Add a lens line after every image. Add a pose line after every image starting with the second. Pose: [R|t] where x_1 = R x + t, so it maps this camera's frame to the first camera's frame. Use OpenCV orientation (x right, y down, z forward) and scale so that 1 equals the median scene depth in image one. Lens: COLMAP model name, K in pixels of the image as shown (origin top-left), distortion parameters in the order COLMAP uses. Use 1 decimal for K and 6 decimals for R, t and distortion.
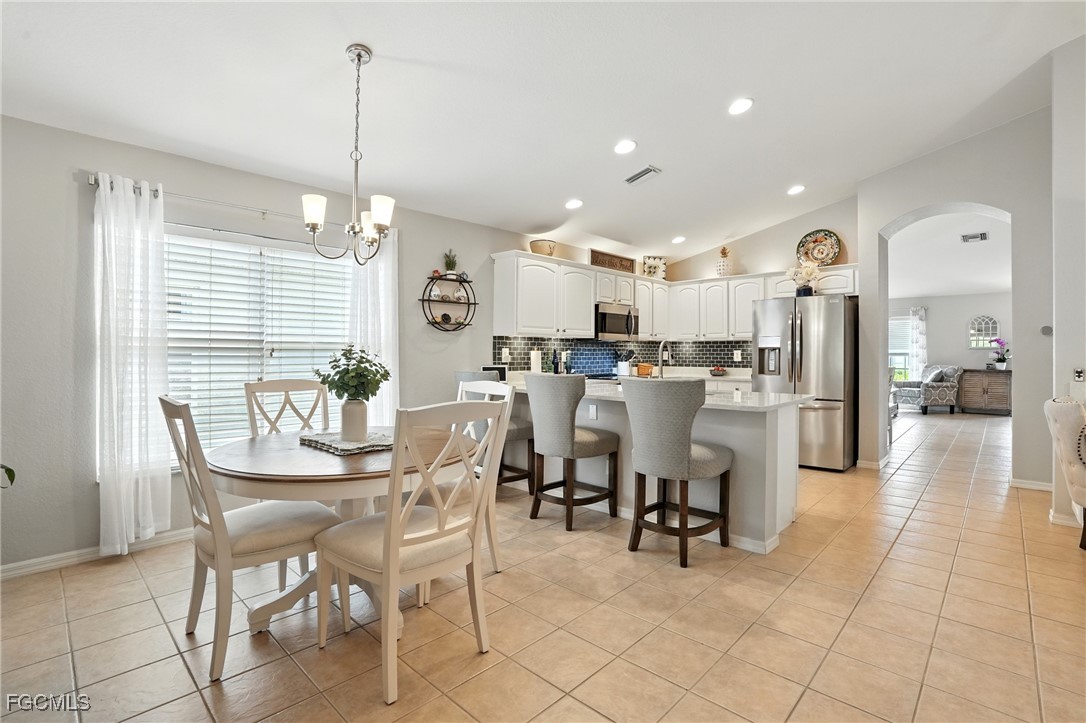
lens RADIAL K [[504.9, 0, 537.7], [0, 504.9, 353.2], [0, 0, 1]] dist [-0.054052, 0.005010]
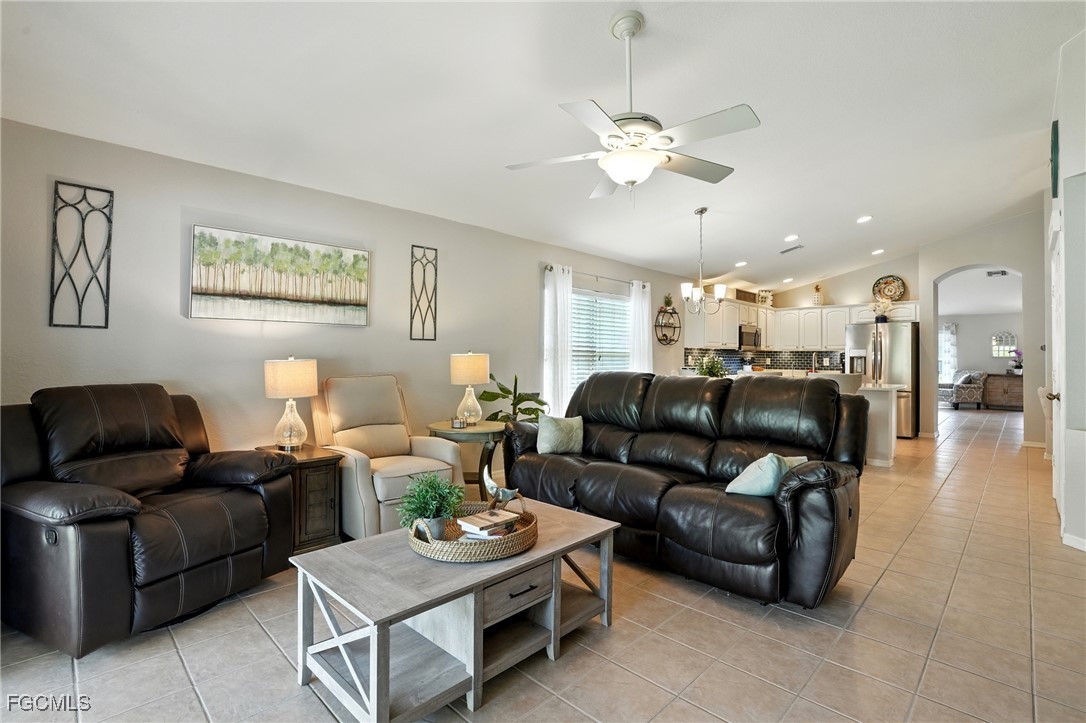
lens RADIAL K [[504.9, 0, 529.4], [0, 504.9, 347.1], [0, 0, 1]] dist [-0.054052, 0.005010]
pose [[0.999385, 0.009184, -0.033840, -0.431436], [-0.009829, 0.999772, -0.018948, -0.001365], [0.033658, 0.019269, 0.999248, -0.466214]]
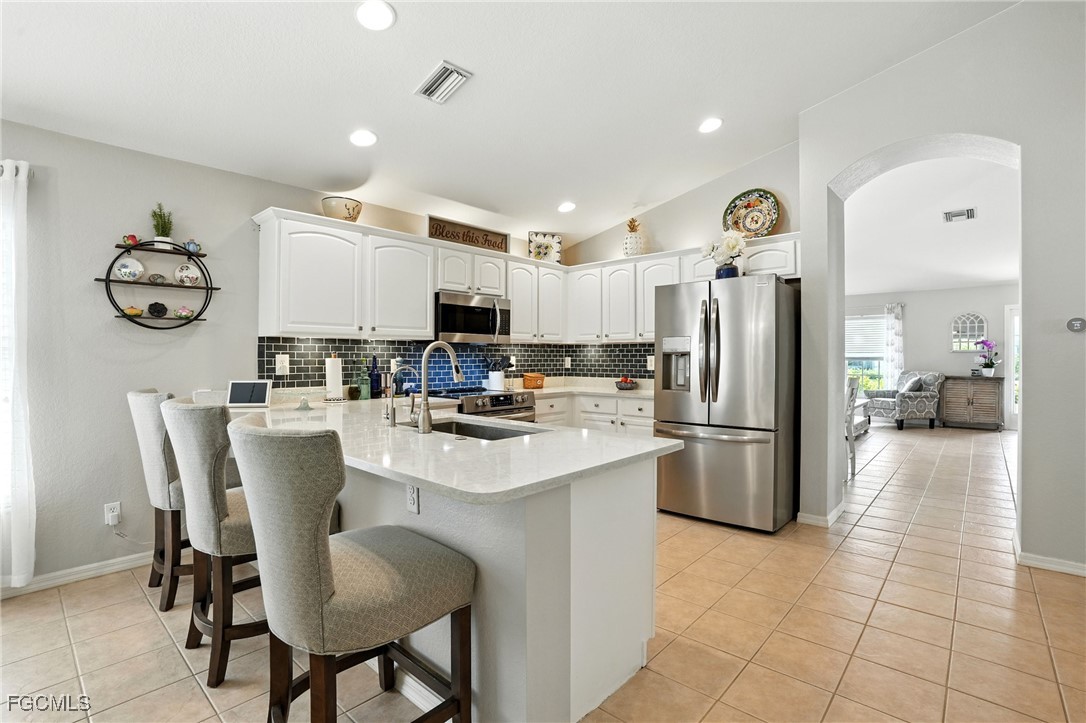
lens RADIAL K [[504.9, 0, 538.3], [0, 504.9, 361.5], [0, 0, 1]] dist [-0.054052, 0.005010]
pose [[0.999625, -0.004065, 0.027084, 0.230447], [0.003843, 0.999959, 0.008233, -0.003999], [-0.027116, -0.008125, 0.999599, 0.271592]]
